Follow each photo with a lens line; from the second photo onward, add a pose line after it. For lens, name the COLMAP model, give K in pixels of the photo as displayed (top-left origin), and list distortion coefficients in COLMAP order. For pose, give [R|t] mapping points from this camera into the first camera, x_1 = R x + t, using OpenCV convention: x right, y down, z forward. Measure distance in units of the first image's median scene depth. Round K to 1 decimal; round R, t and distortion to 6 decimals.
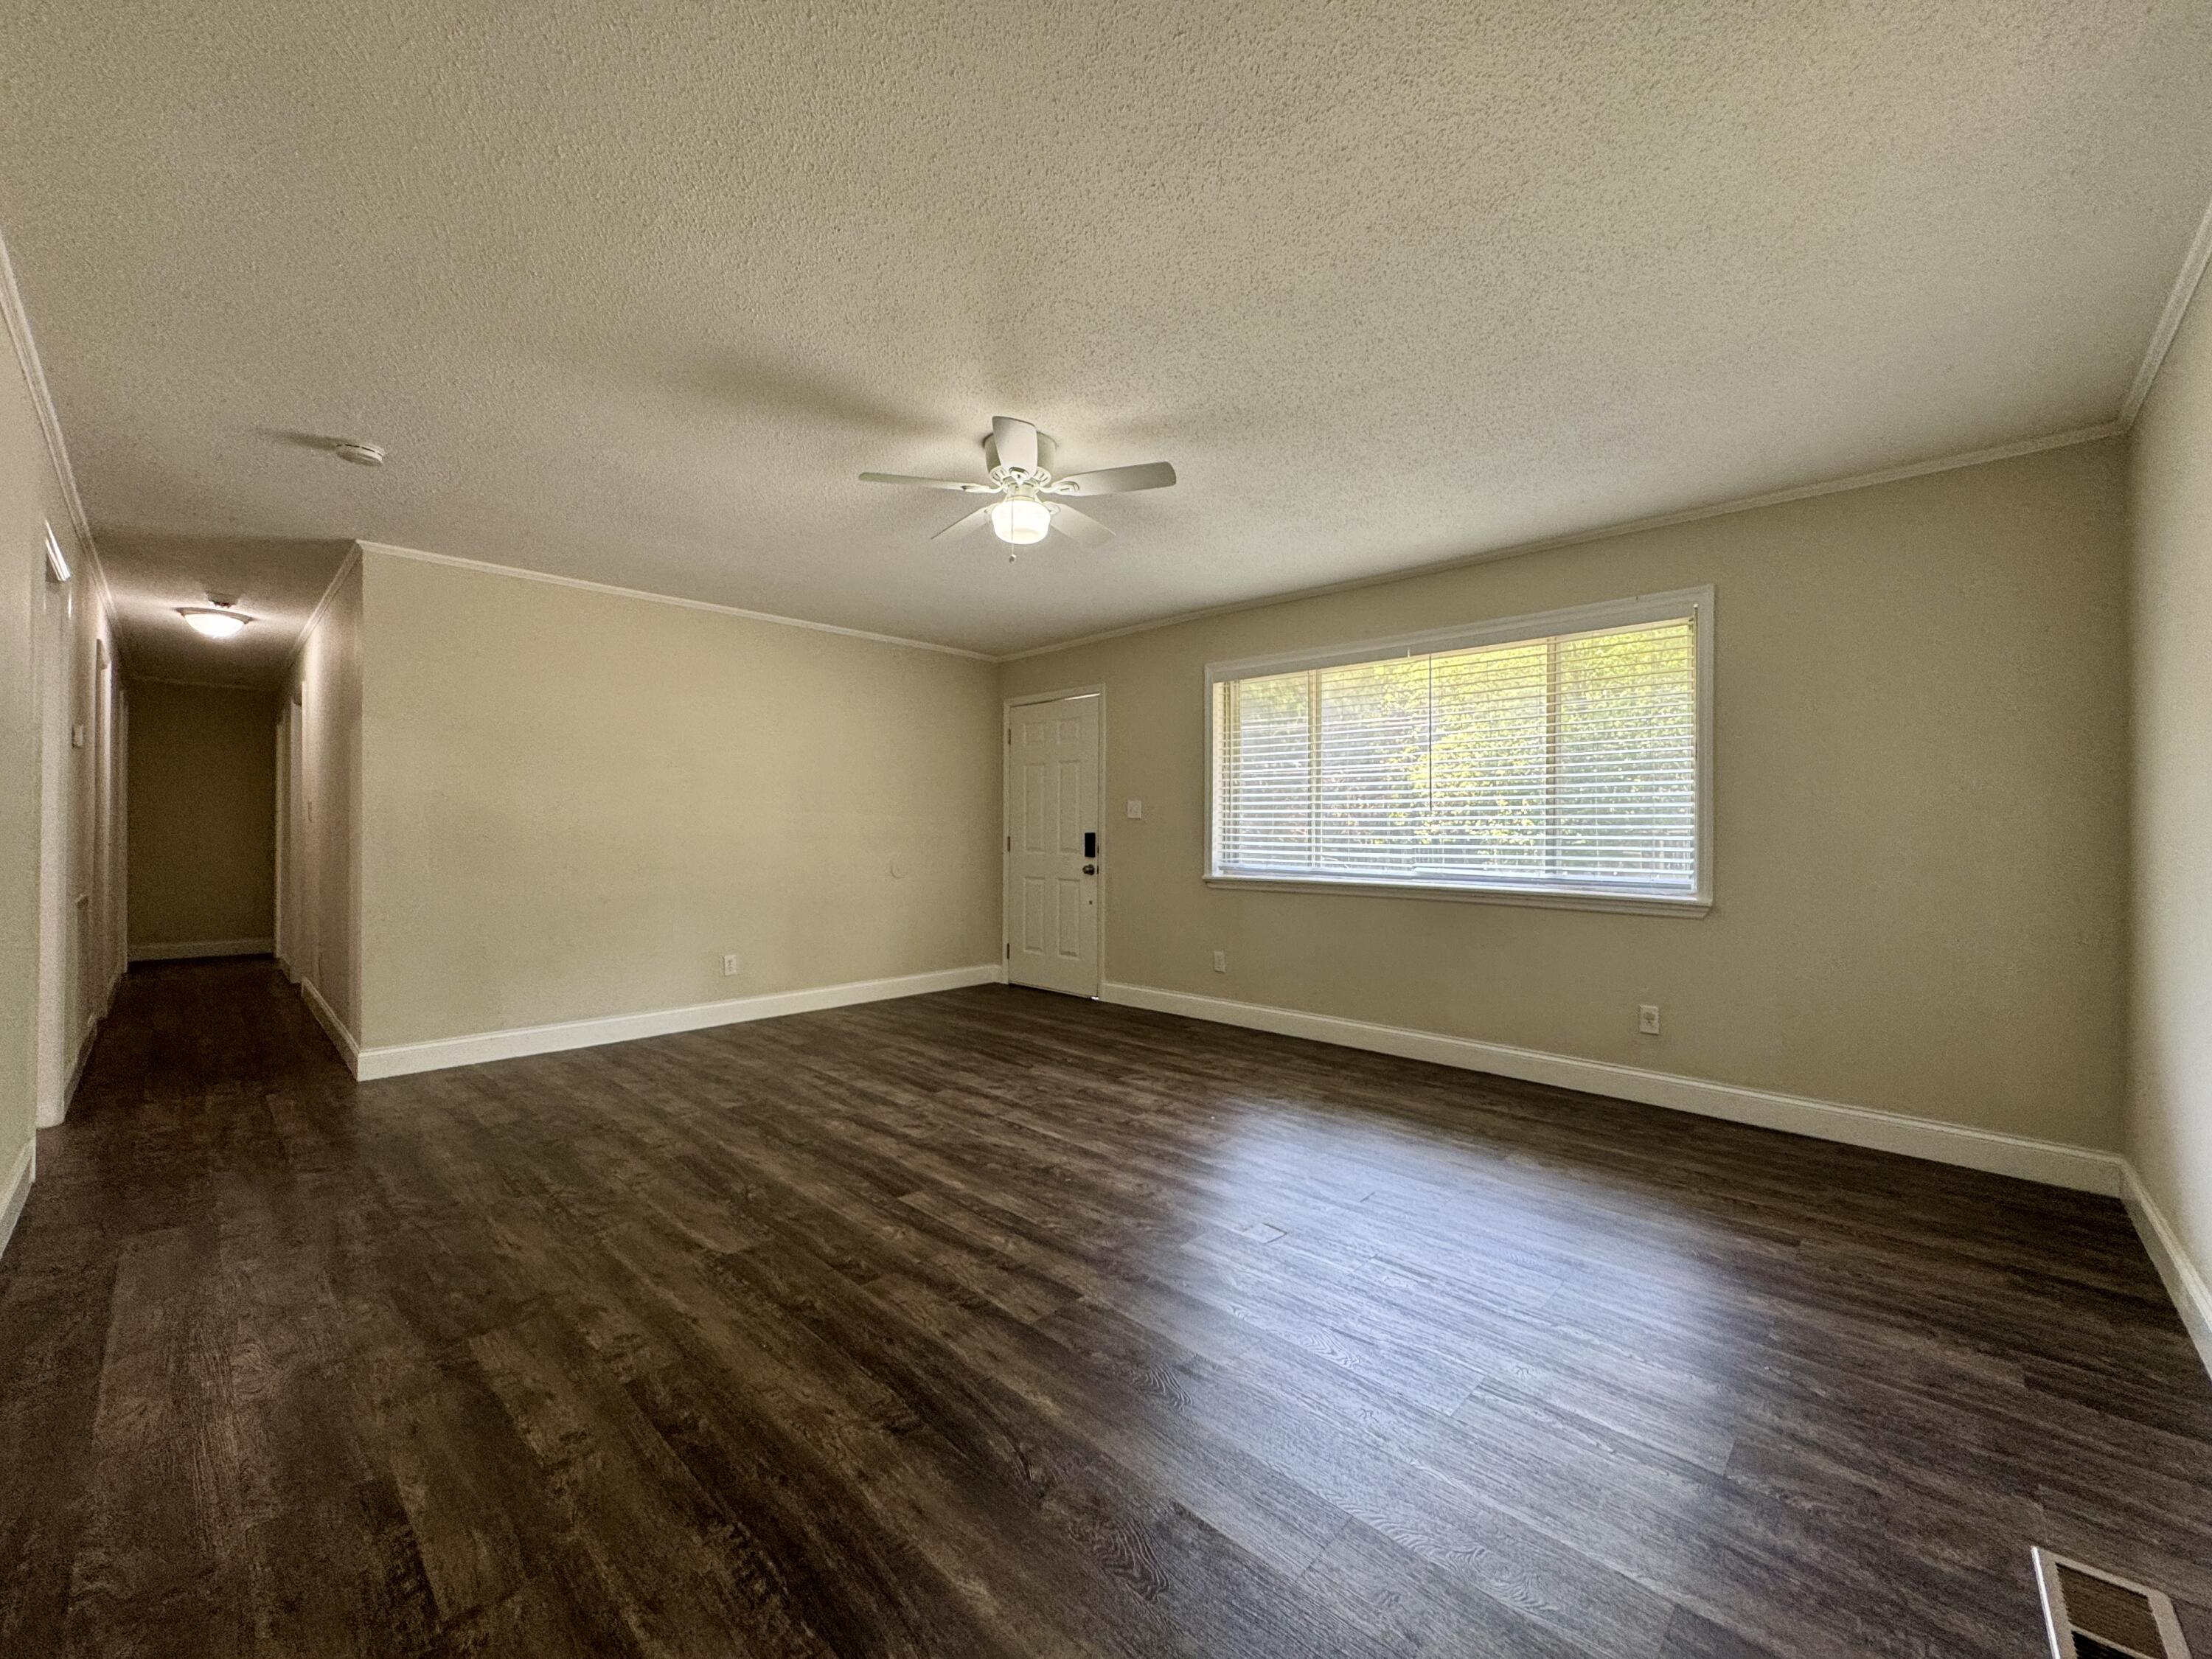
lens RADIAL K [[895.8, 0, 1106.7], [0, 895.8, 832.2], [0, 0, 1]] dist [0.002549, 0.000887]
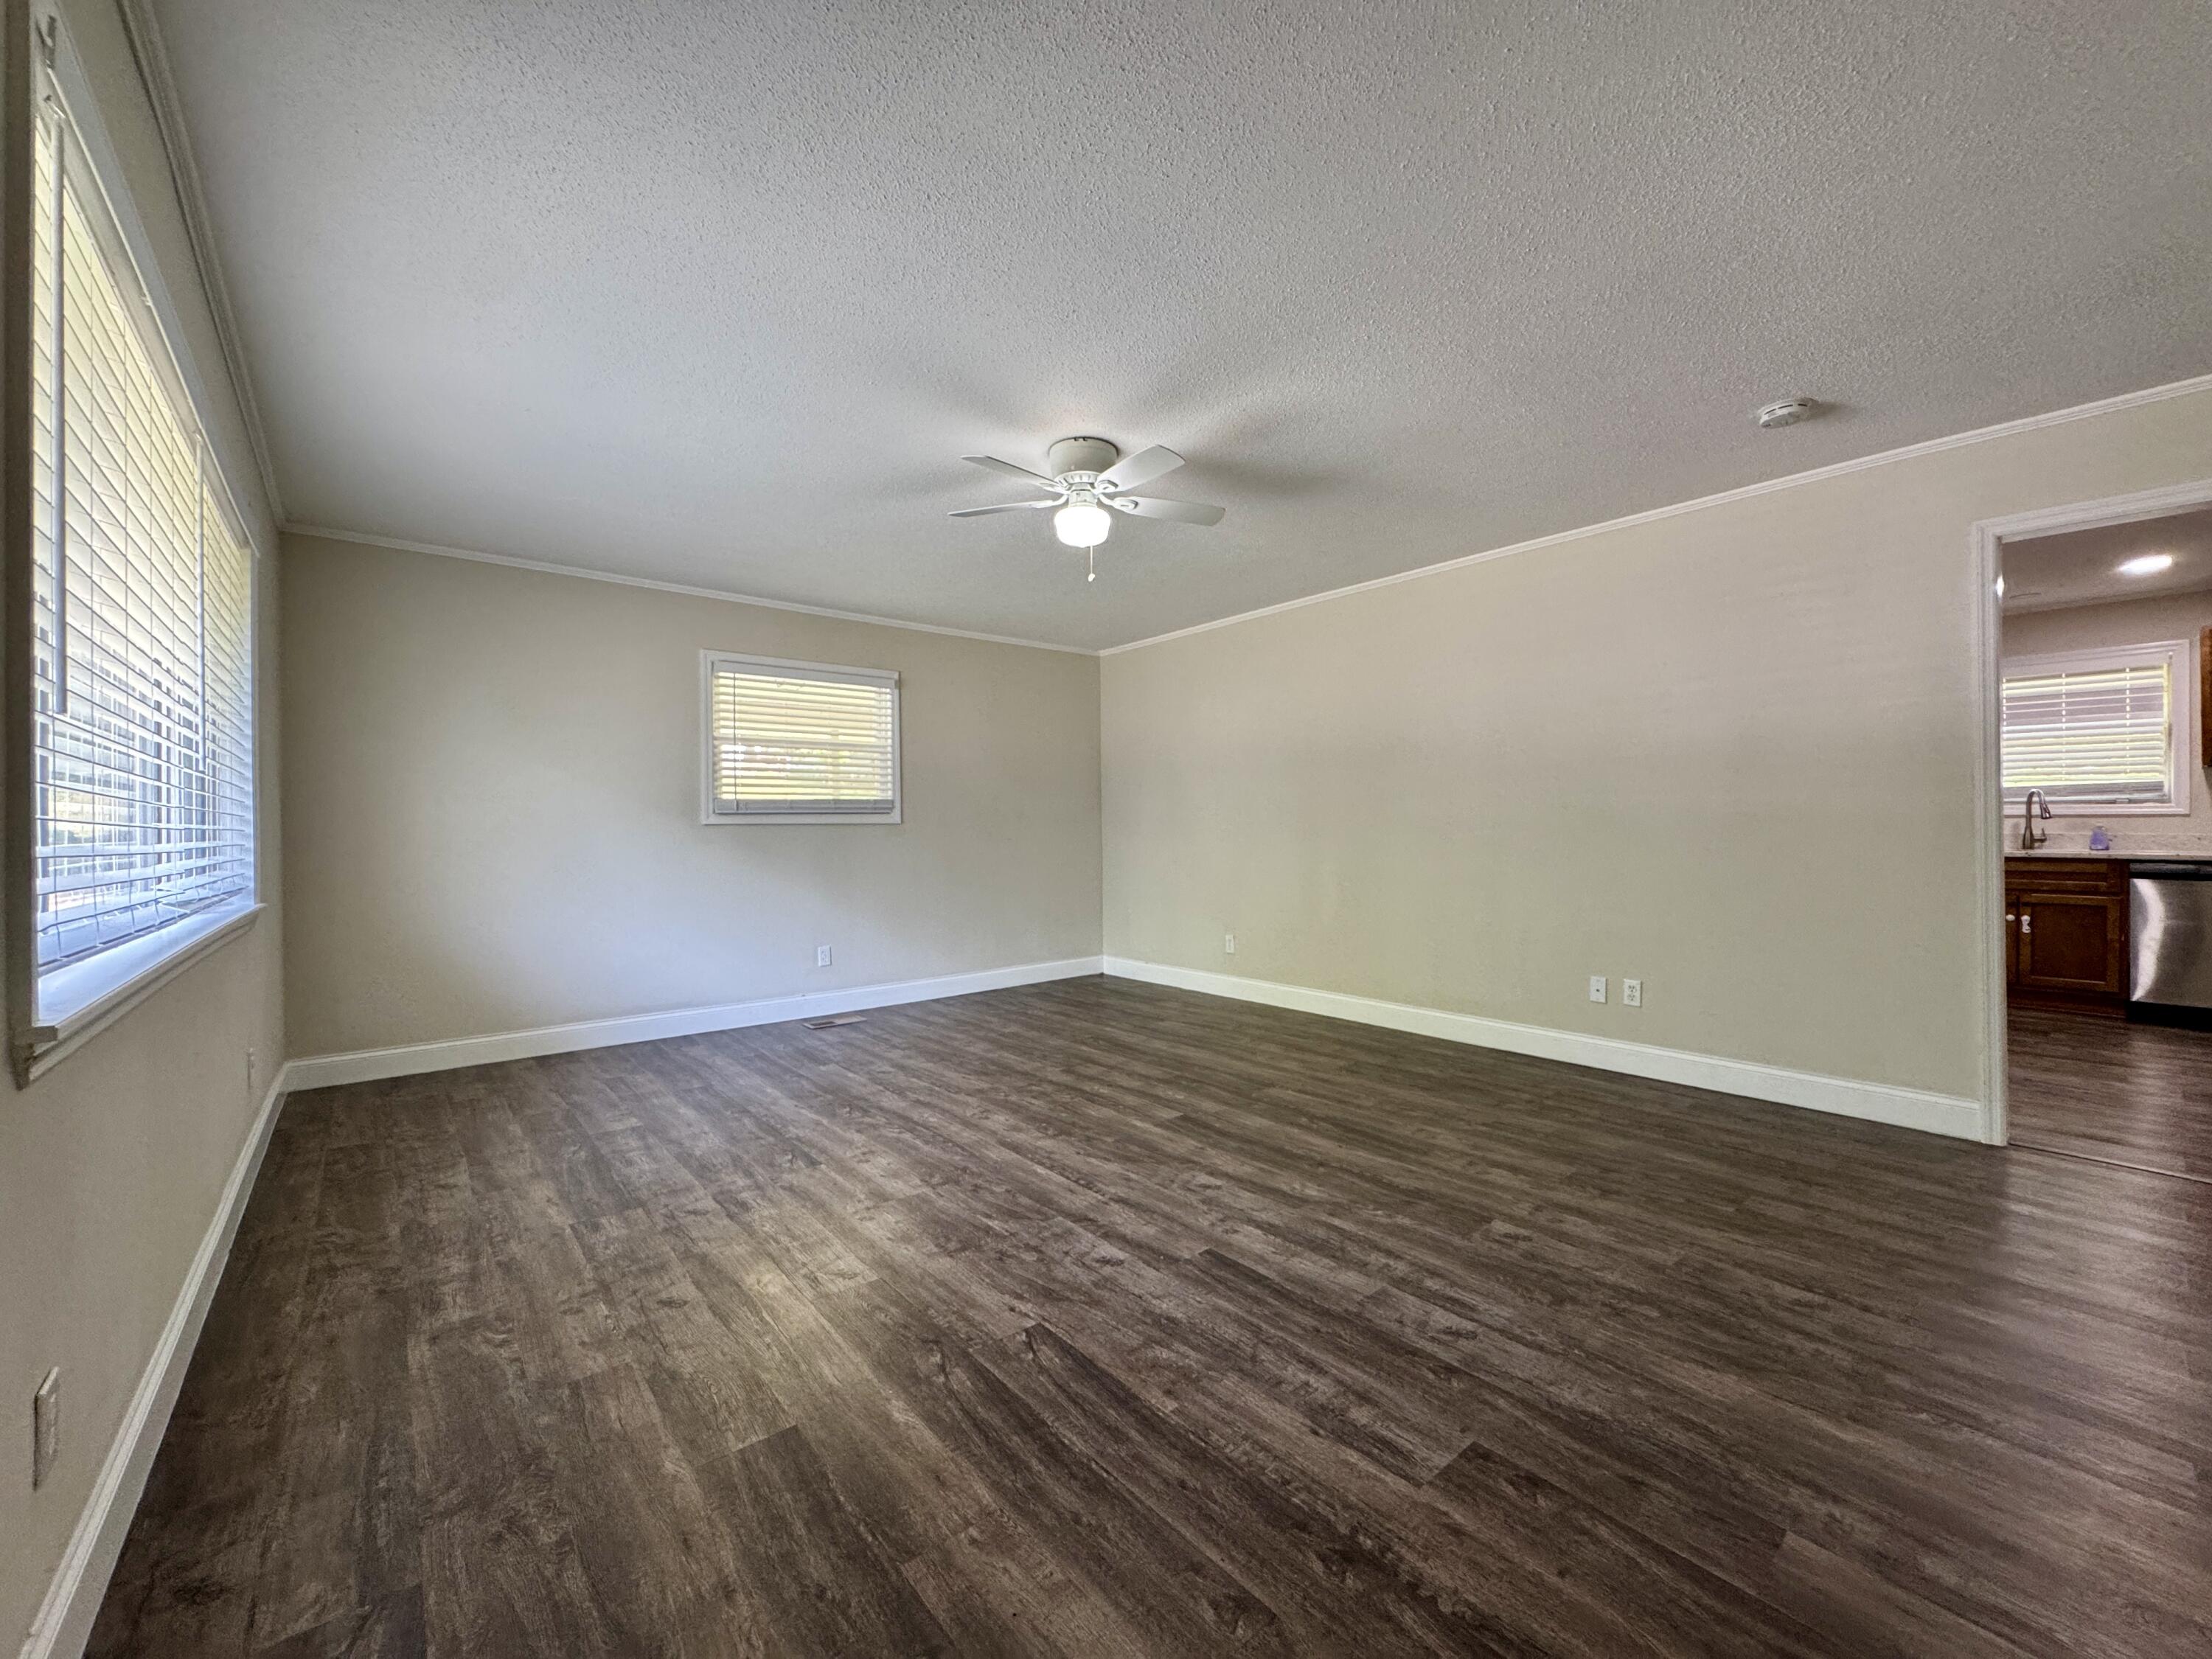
lens RADIAL K [[895.8, 0, 1104.1], [0, 895.8, 829.3], [0, 0, 1]] dist [0.002549, 0.000887]
pose [[-0.992839, -0.001414, 0.119449, -0.221235], [-0.001848, 0.999992, -0.003526, 0.011212], [-0.119443, -0.003722, -0.992834, 1.842146]]
